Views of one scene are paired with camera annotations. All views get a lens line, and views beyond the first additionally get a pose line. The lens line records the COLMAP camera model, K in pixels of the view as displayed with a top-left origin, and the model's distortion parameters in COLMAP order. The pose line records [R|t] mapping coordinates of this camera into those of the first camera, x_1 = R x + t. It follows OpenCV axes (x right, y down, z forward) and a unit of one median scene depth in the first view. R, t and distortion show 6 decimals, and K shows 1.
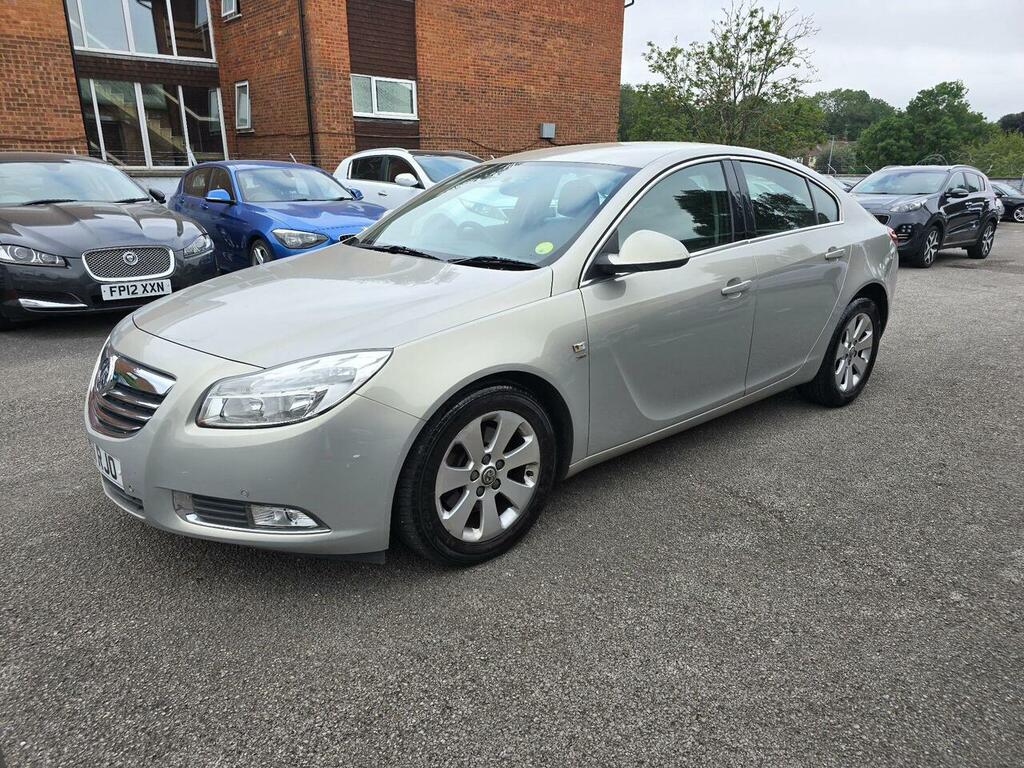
lens RADIAL K [[639.5, 0, 533.1], [0, 639.5, 383.4], [0, 0, 1]] dist [0.053688, -0.036655]
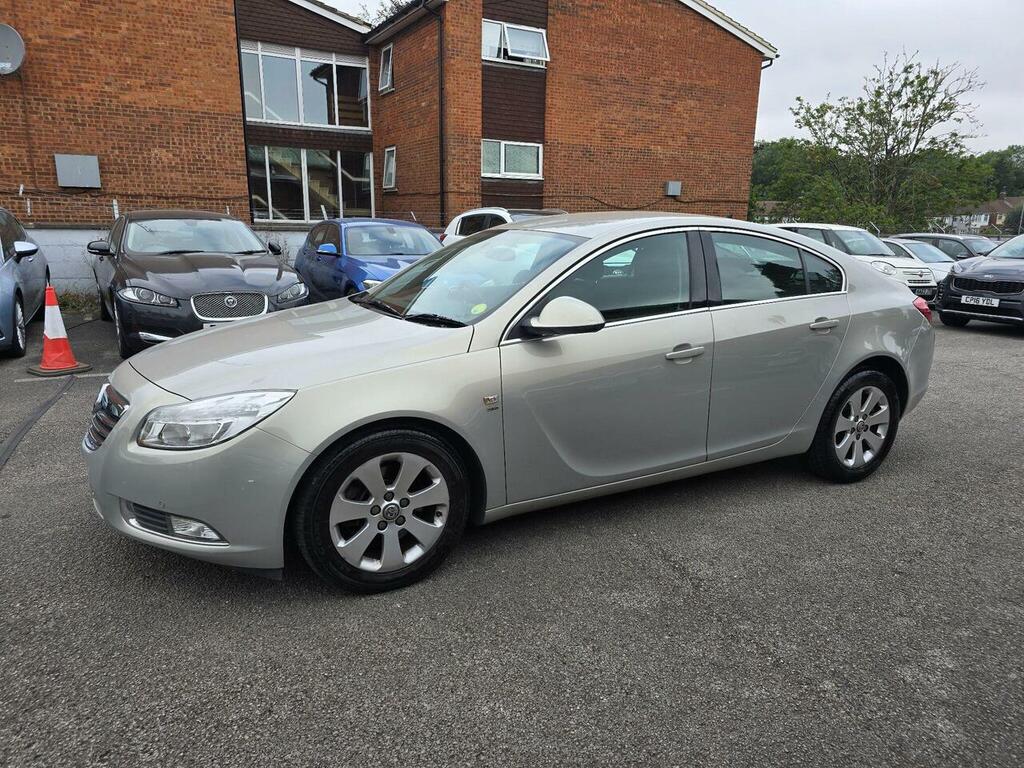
lens RADIAL K [[639.5, 0, 533.1], [0, 639.5, 383.4], [0, 0, 1]] dist [0.053688, -0.036655]
pose [[0.980370, 0.059590, -0.187946, 0.164563], [-0.074148, 0.994688, -0.071401, -0.006302], [0.182693, 0.083935, 0.979581, -0.023572]]
